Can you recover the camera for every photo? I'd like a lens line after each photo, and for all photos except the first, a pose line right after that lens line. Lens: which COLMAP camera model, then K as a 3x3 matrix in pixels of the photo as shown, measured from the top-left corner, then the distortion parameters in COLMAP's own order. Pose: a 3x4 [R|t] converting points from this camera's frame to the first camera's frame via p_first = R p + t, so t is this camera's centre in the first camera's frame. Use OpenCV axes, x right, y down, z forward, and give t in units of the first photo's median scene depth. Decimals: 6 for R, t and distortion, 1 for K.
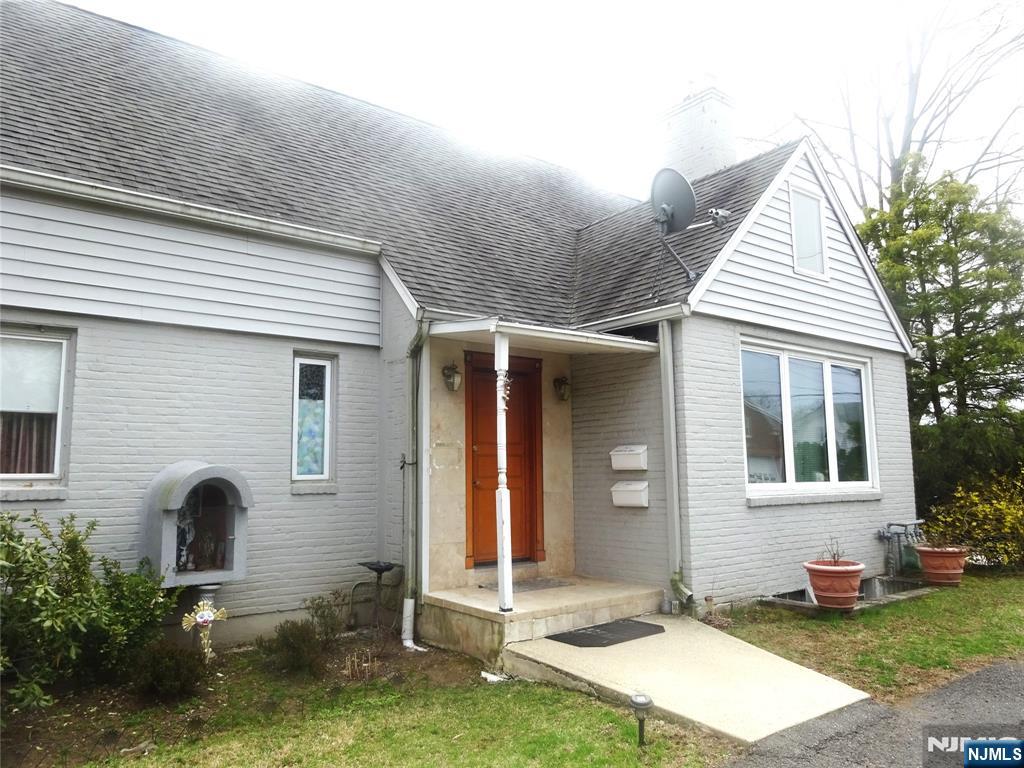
lens RADIAL K [[760.5, 0, 515.0], [0, 760.5, 384.9], [0, 0, 1]] dist [0.007753, -0.004304]
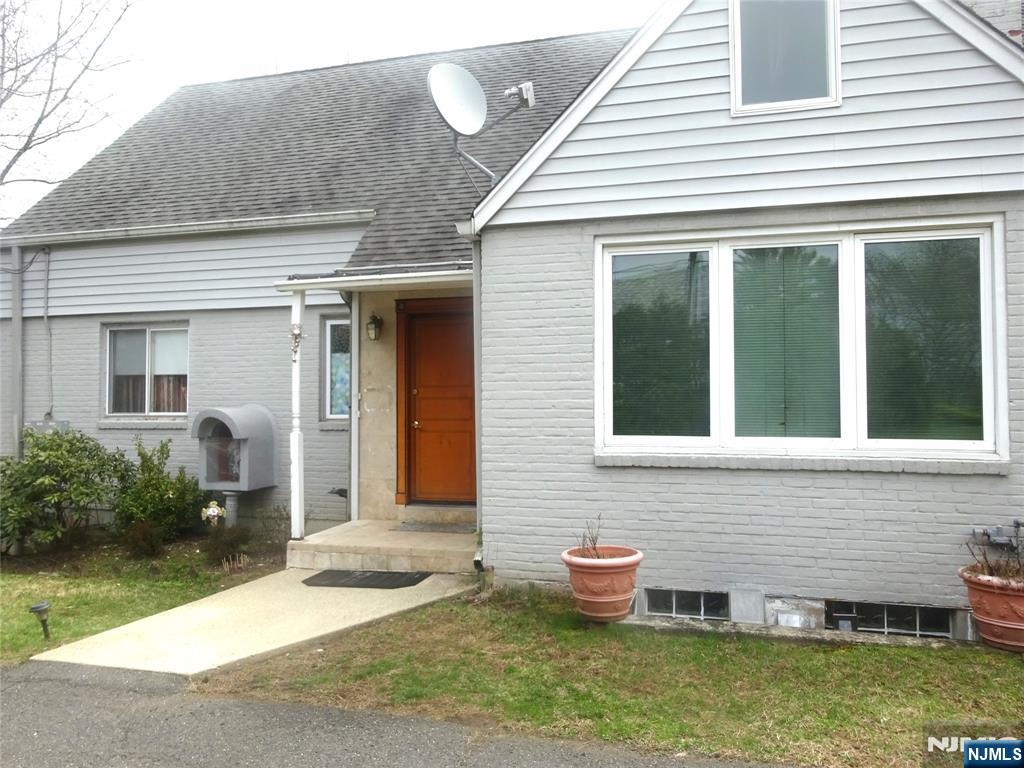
lens RADIAL K [[760.5, 0, 515.0], [0, 760.5, 384.9], [0, 0, 1]] dist [0.007753, -0.004304]
pose [[0.589626, -0.014391, -0.807548, 0.906514], [0.089803, 0.994810, 0.047841, 0.037320], [0.802669, -0.100729, 0.587858, 0.516557]]
